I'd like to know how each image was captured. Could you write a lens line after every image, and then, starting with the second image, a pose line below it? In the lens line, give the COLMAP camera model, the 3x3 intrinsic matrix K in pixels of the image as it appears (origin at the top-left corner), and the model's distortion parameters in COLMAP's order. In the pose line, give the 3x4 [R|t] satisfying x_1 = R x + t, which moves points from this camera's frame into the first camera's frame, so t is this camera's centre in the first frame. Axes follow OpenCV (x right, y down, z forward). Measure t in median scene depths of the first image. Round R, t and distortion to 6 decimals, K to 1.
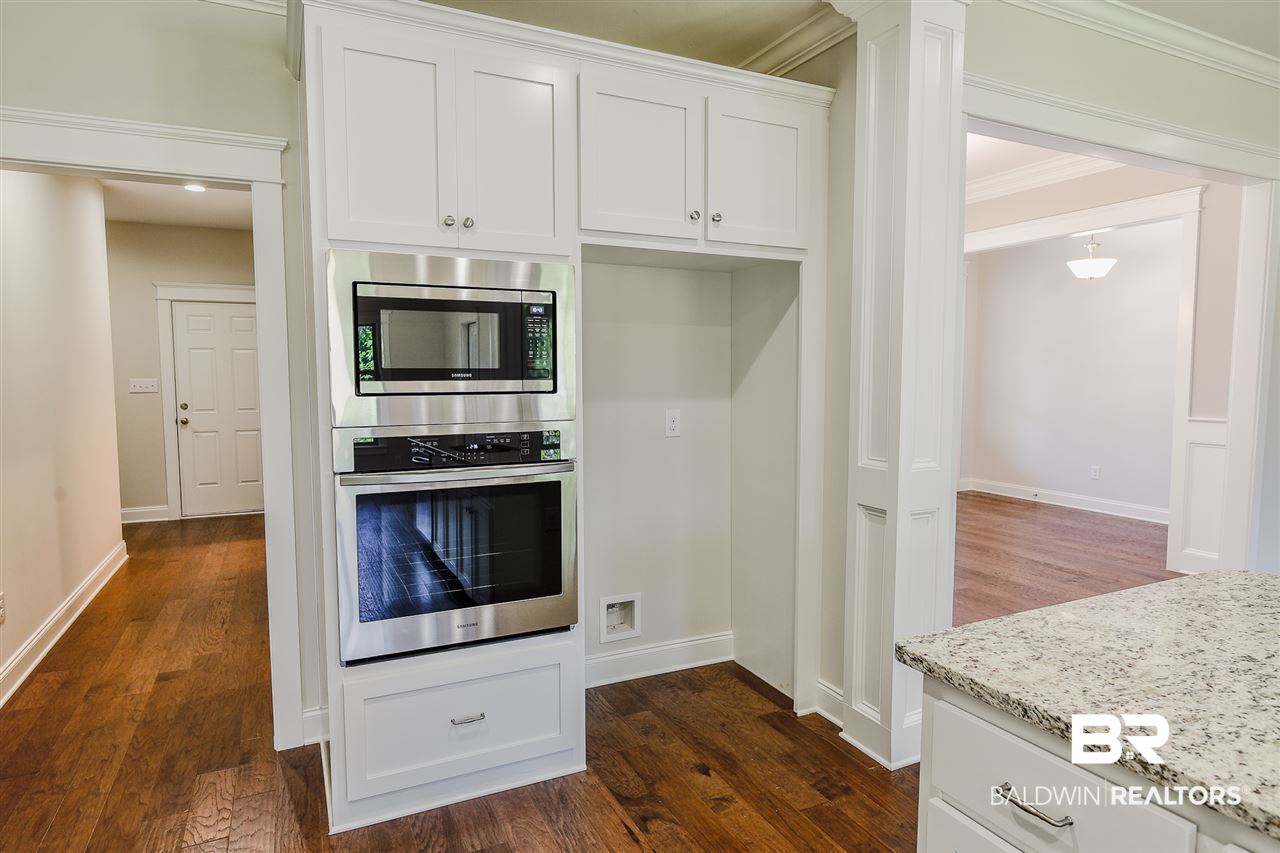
lens RADIAL K [[733.9, 0, 637.3], [0, 733.9, 425.9], [0, 0, 1]] dist [-0.012003, 0.005182]
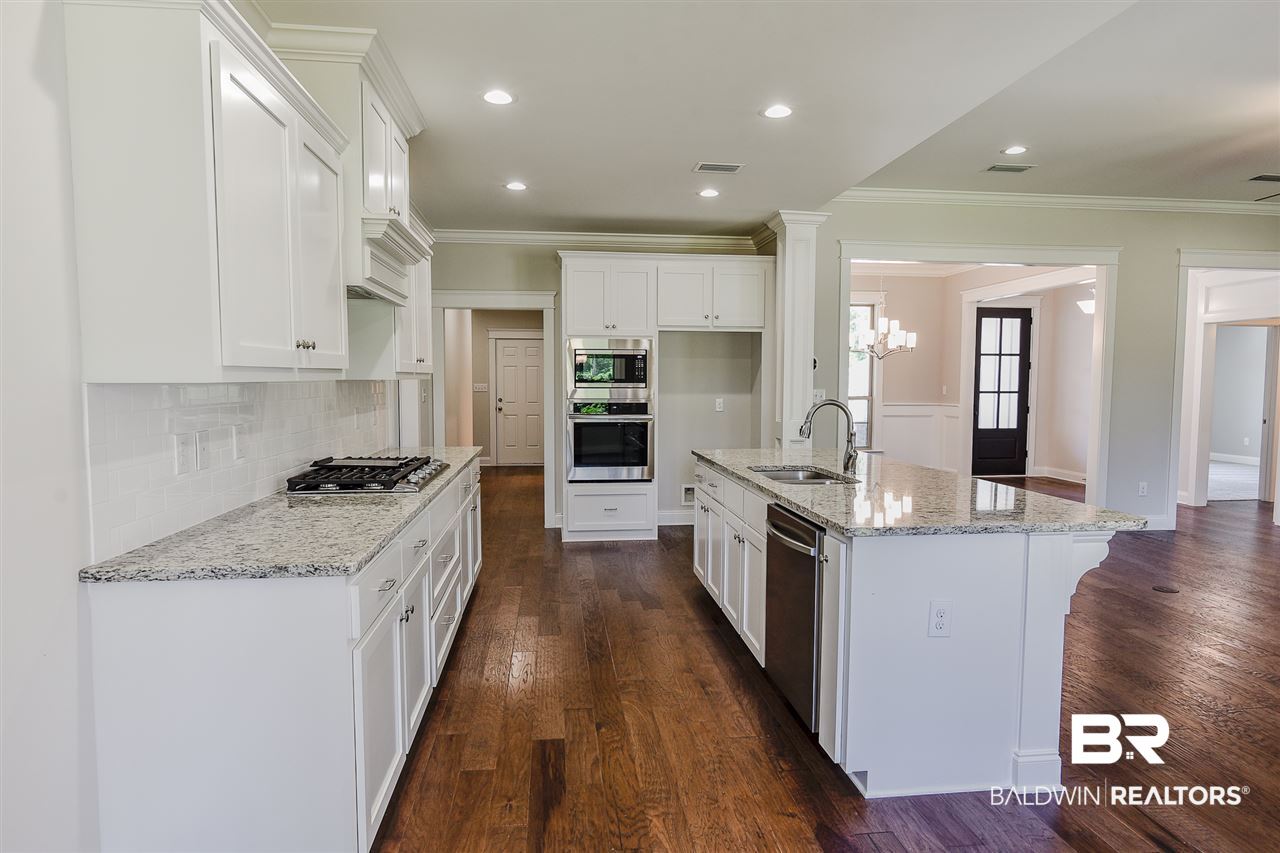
lens RADIAL K [[733.9, 0, 635.8], [0, 733.9, 427.6], [0, 0, 1]] dist [-0.012003, 0.005182]
pose [[0.942889, 0.025482, -0.332131, 0.696871], [-0.029316, 0.999549, -0.006536, 0.109147], [0.331815, 0.015899, 0.943211, -1.420175]]
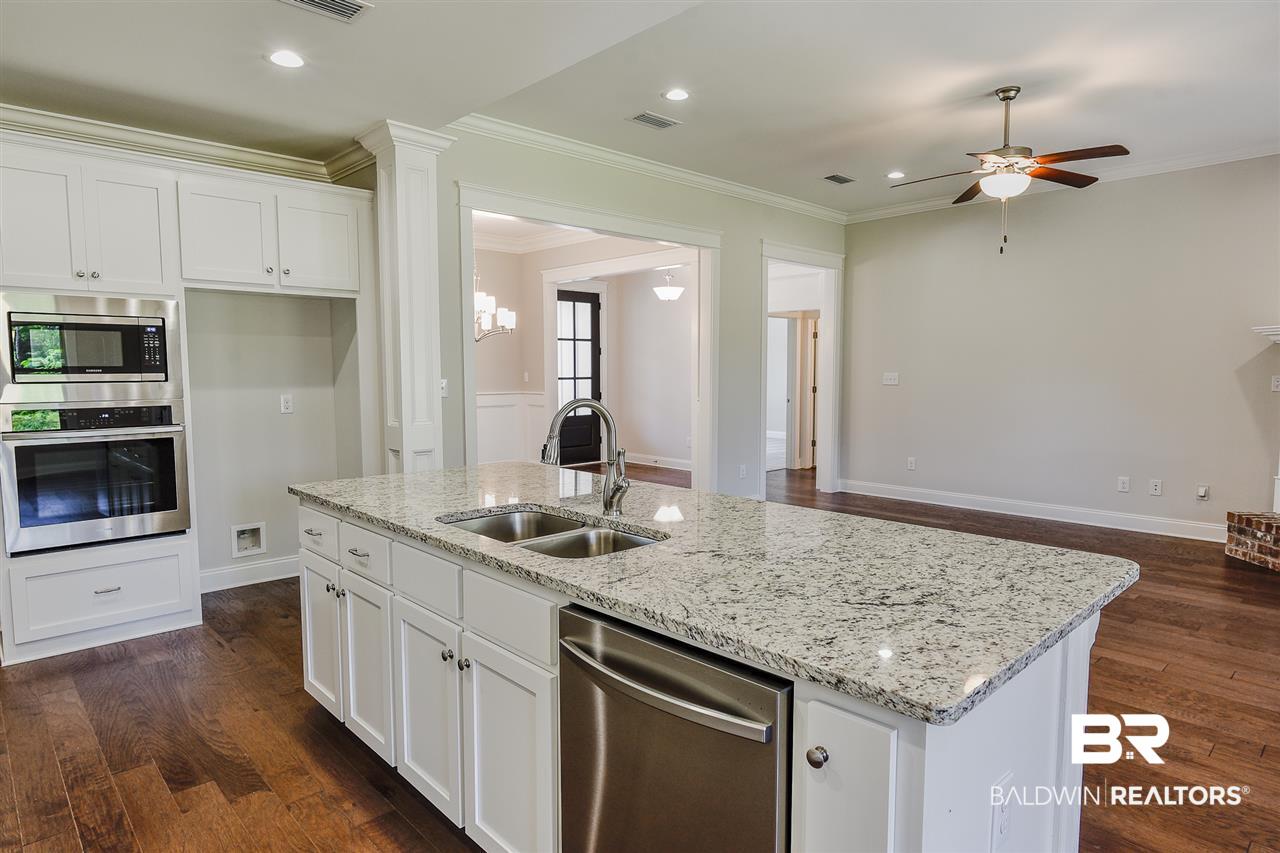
lens RADIAL K [[733.9, 0, 644.1], [0, 733.9, 426.9], [0, 0, 1]] dist [-0.012003, 0.005182]
pose [[0.951689, -0.025341, 0.306015, 0.367991], [0.023645, 0.999678, 0.009249, 0.059871], [-0.306150, -0.001567, 0.951982, -0.785284]]
